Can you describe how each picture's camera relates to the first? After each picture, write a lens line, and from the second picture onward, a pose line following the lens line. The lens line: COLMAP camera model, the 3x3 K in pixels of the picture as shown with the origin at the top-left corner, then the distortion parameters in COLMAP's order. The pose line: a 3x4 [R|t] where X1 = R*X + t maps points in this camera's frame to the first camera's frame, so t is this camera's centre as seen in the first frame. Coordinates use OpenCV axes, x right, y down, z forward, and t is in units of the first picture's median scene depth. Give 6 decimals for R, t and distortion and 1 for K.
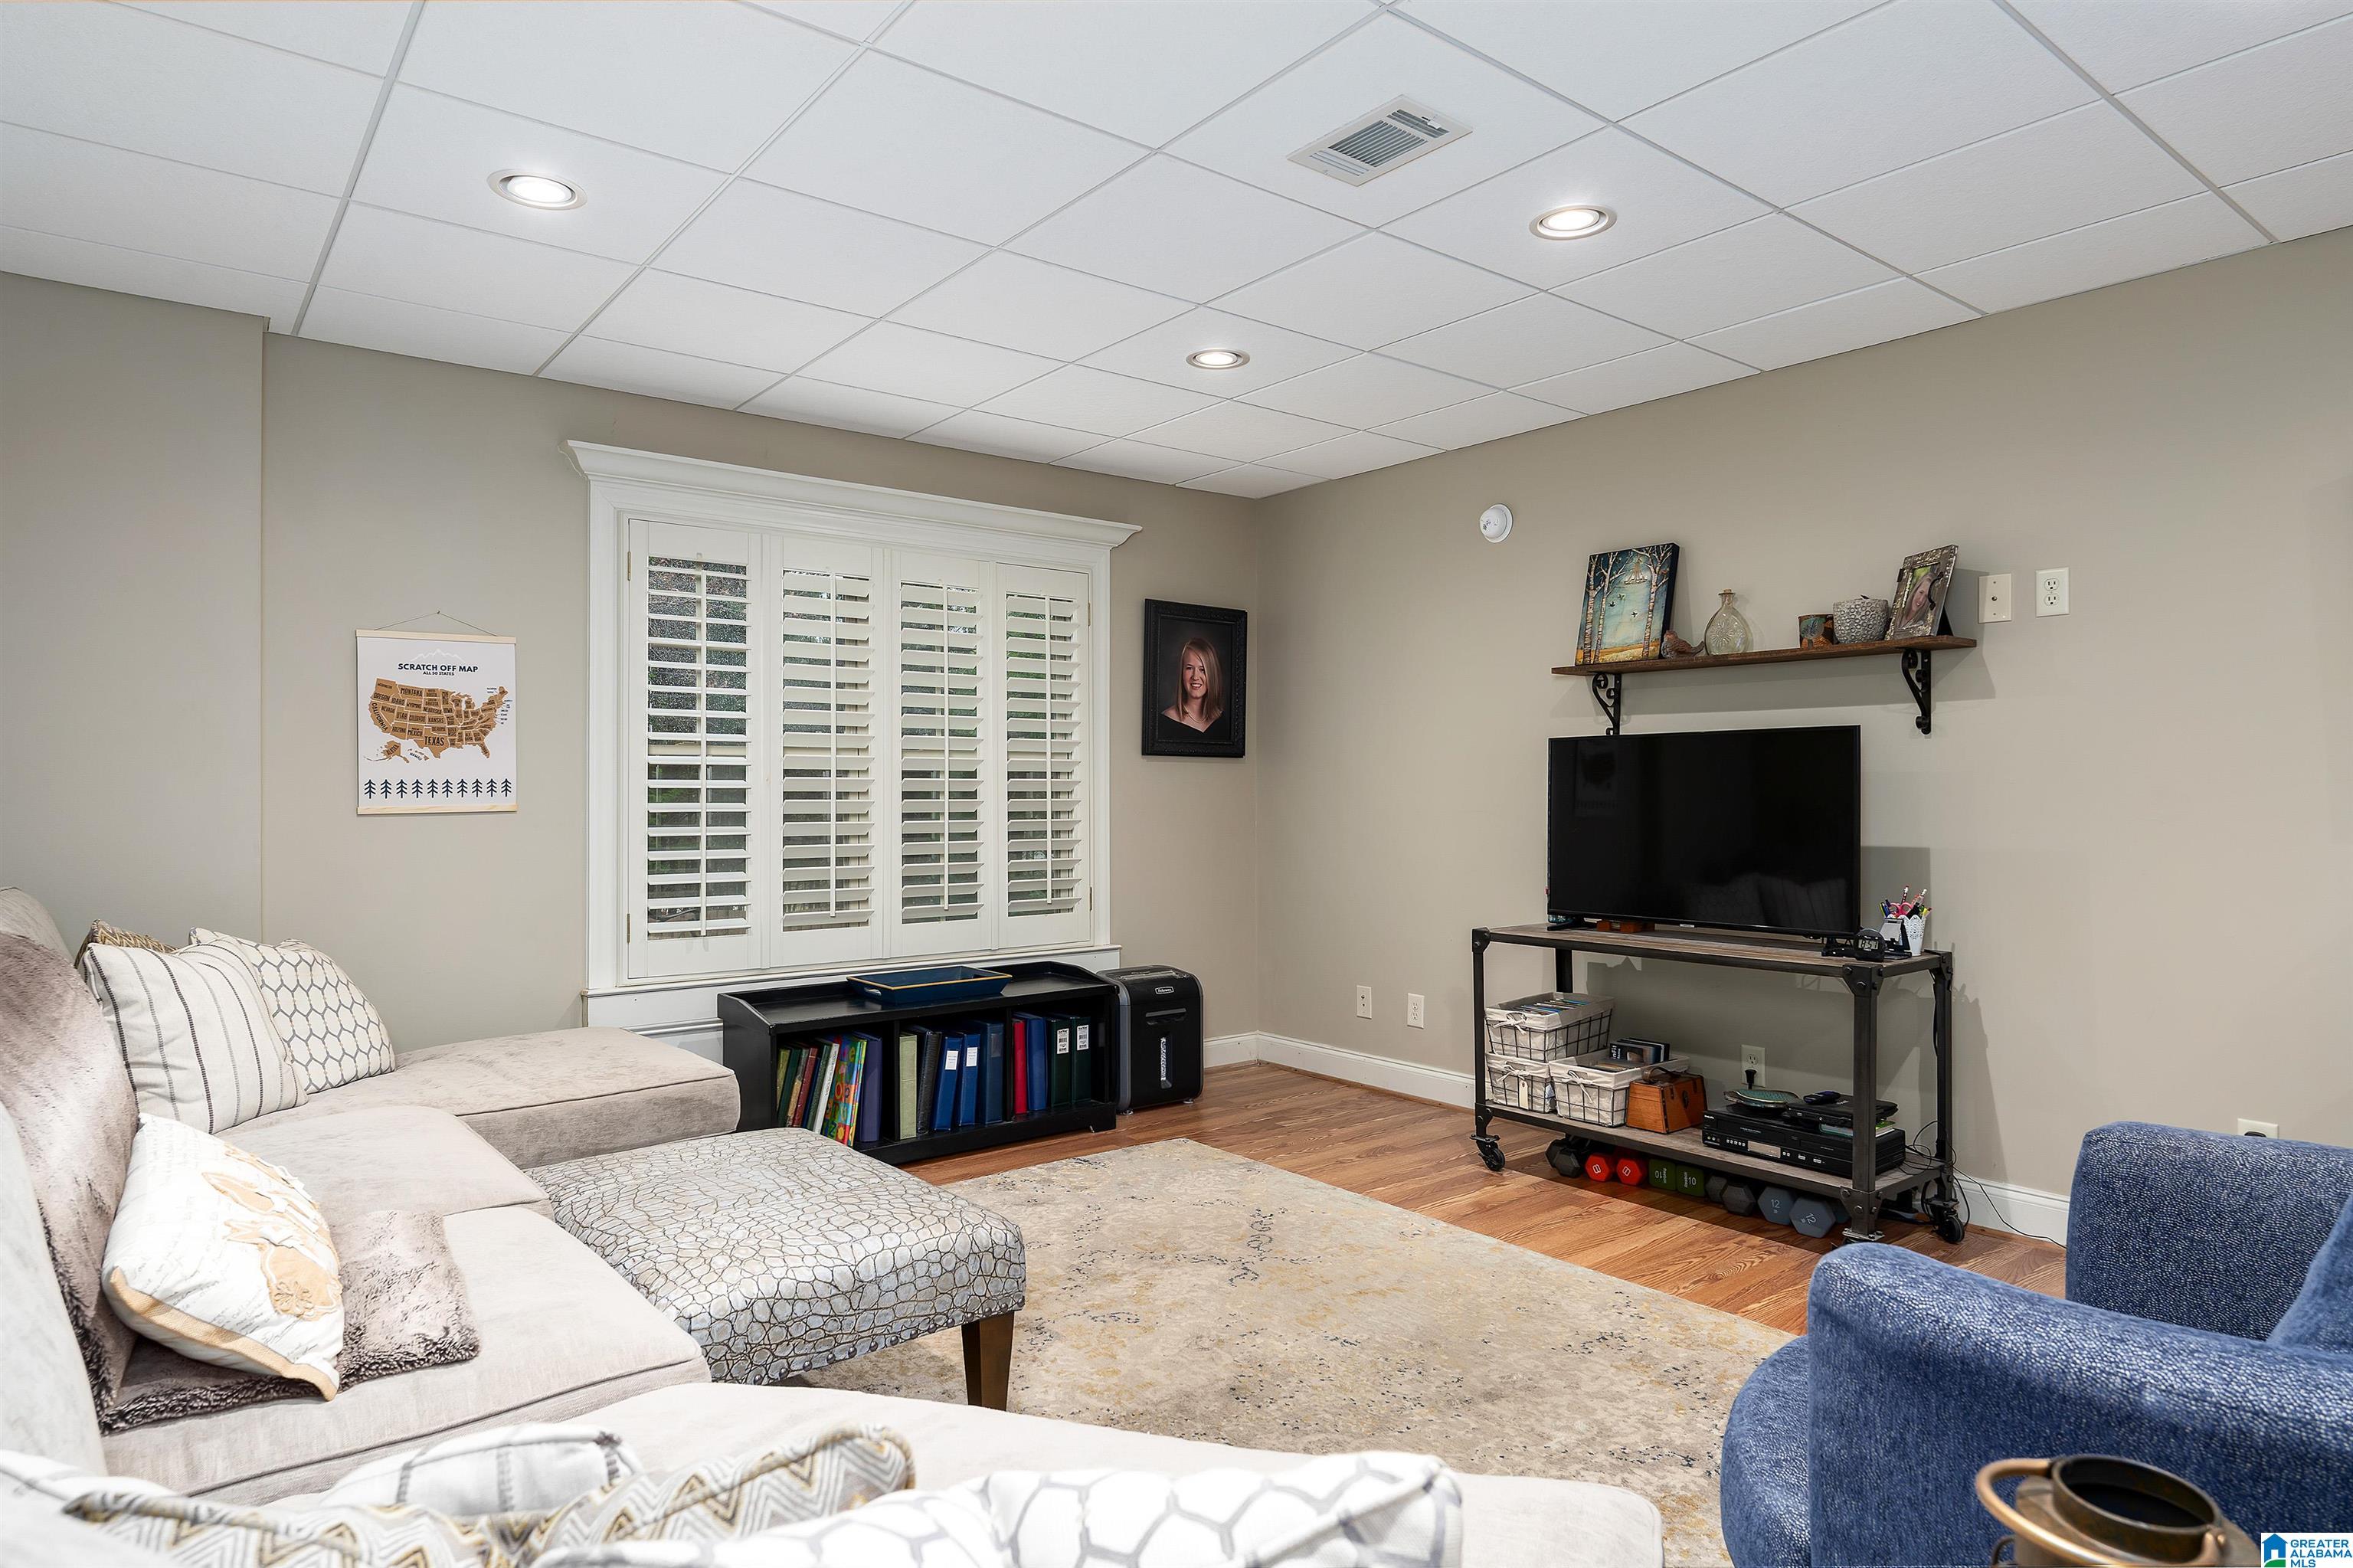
lens RADIAL K [[1345.4, 0, 1177.6], [0, 1345.4, 782.6], [0, 0, 1]] dist [-0.003508, 0.000001]
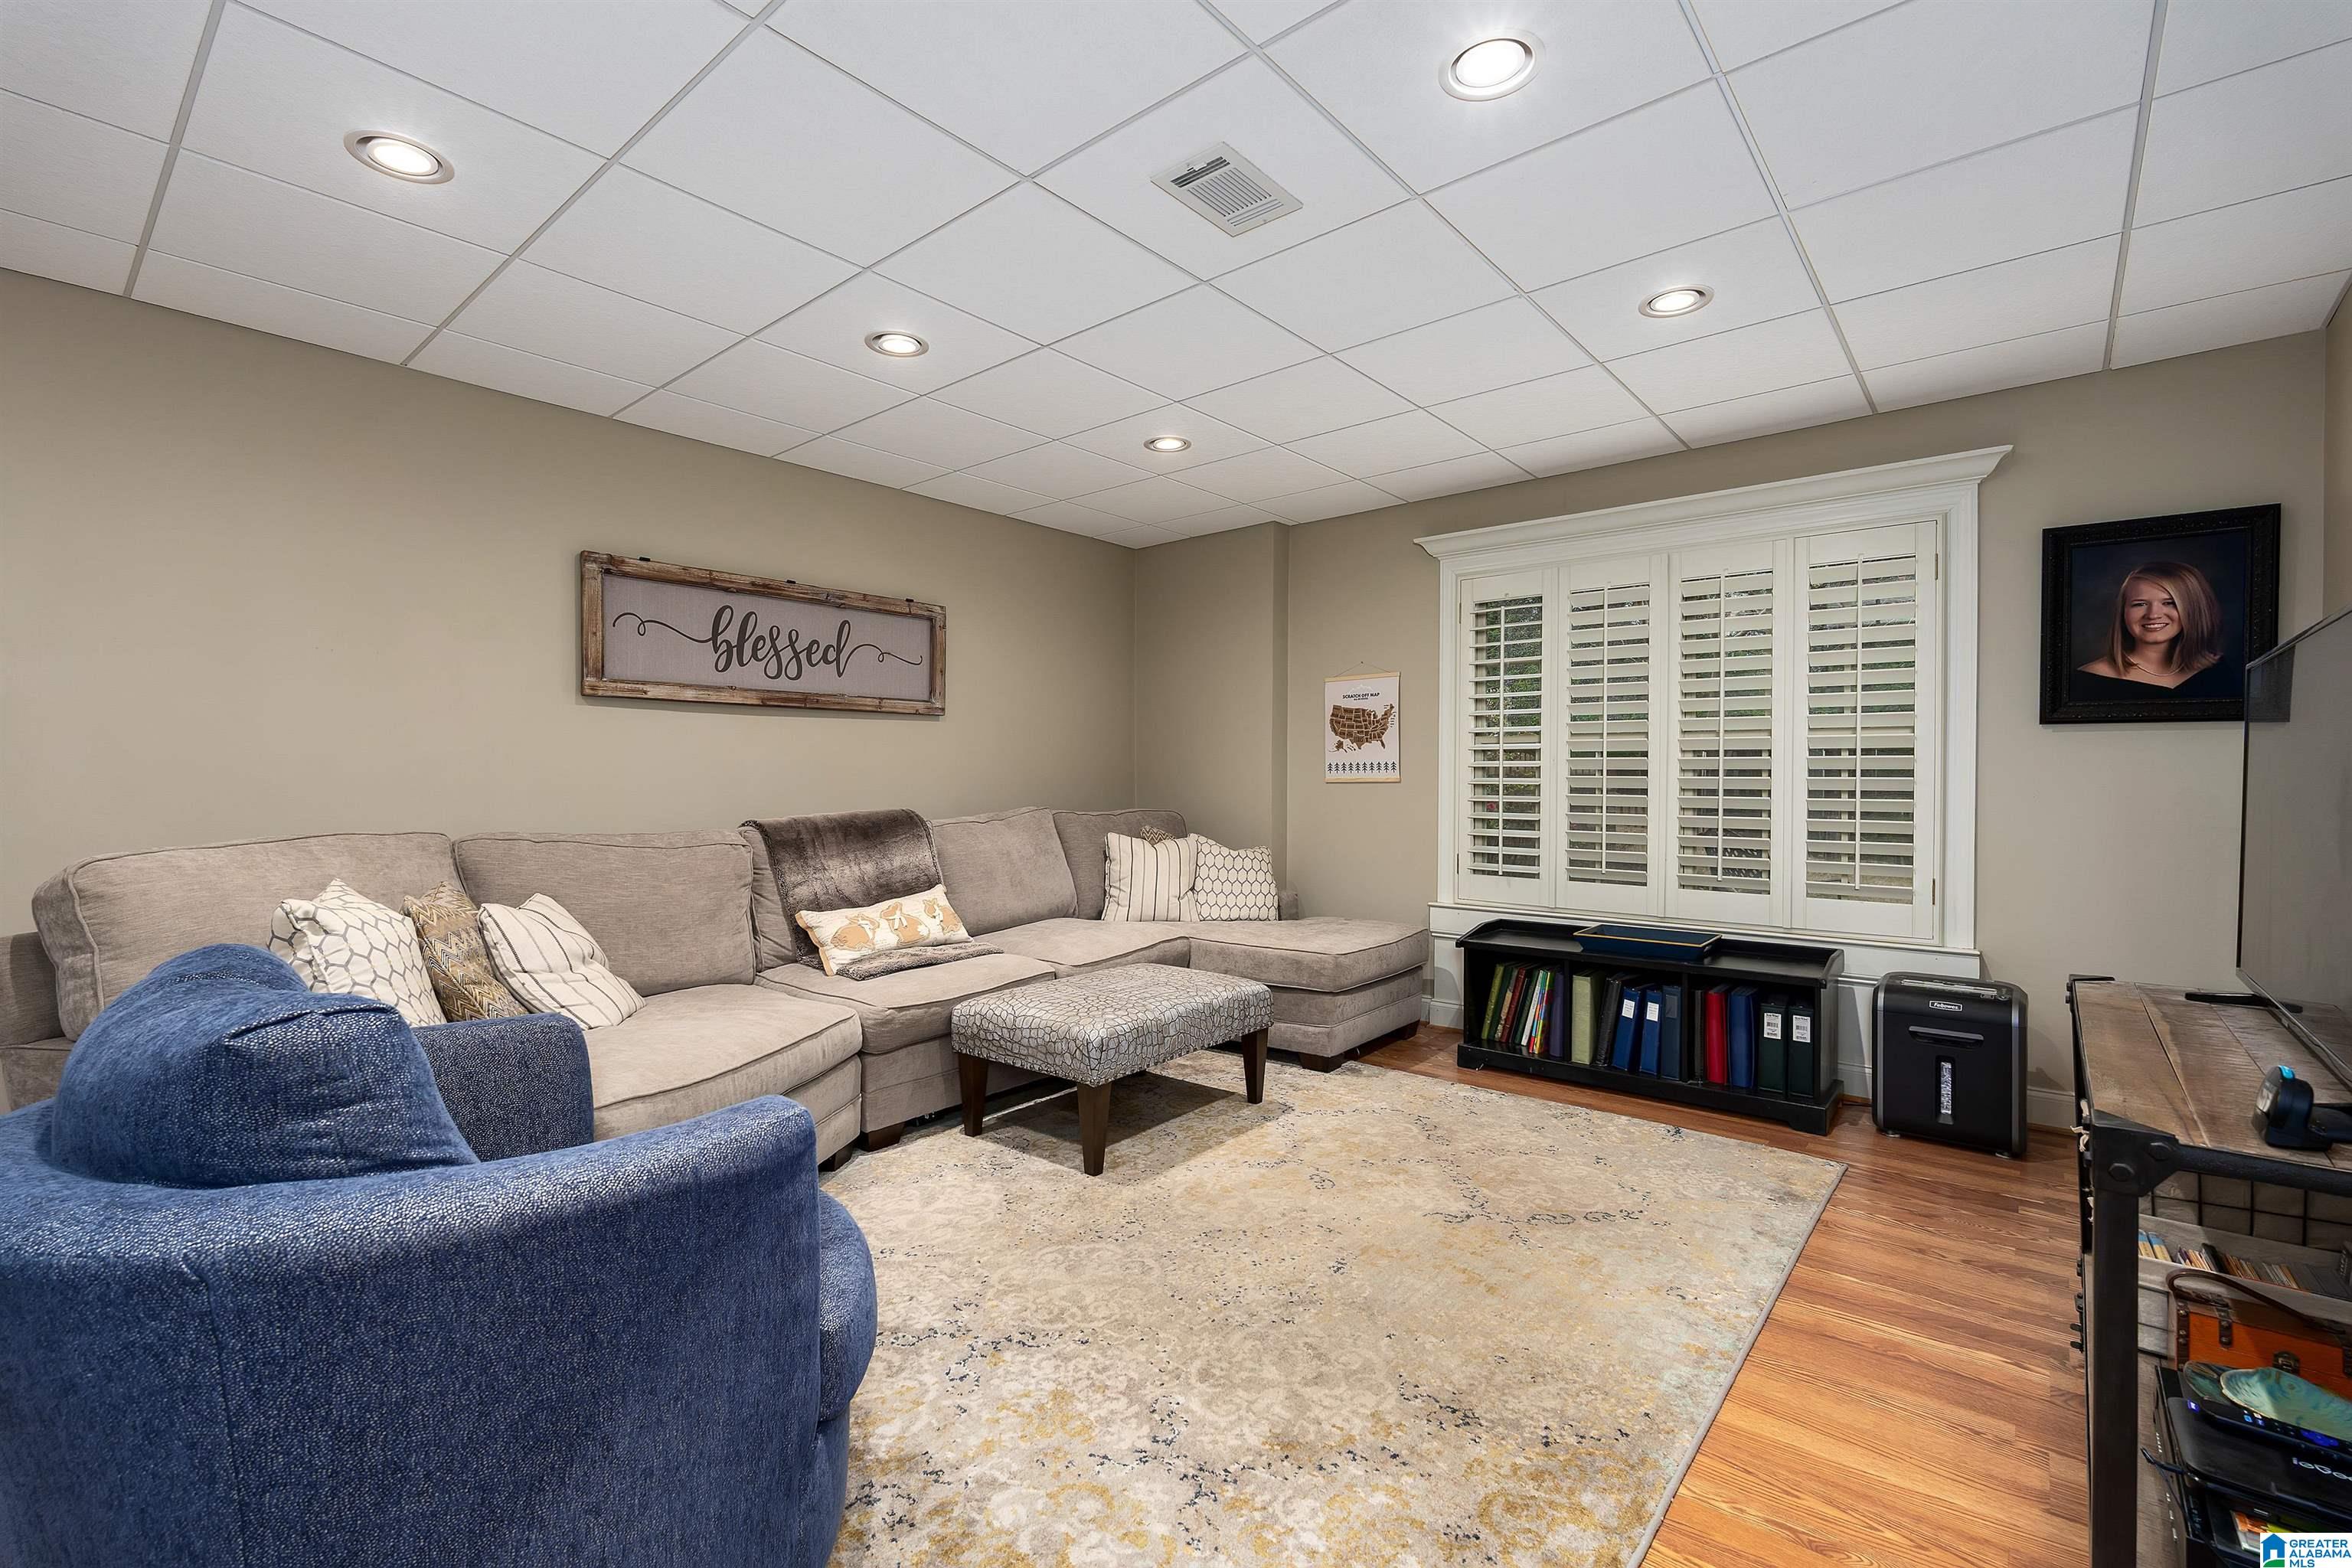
lens RADIAL K [[1044.8, 0, 1179.9], [0, 1044.8, 785.3], [0, 0, 1]] dist [-0.003972, -0.000540]
pose [[0.191441, 0.012493, -0.981425, 0.627027], [0.003778, 0.999902, 0.013465, 0.007431], [0.981497, -0.006285, 0.191375, 0.479933]]
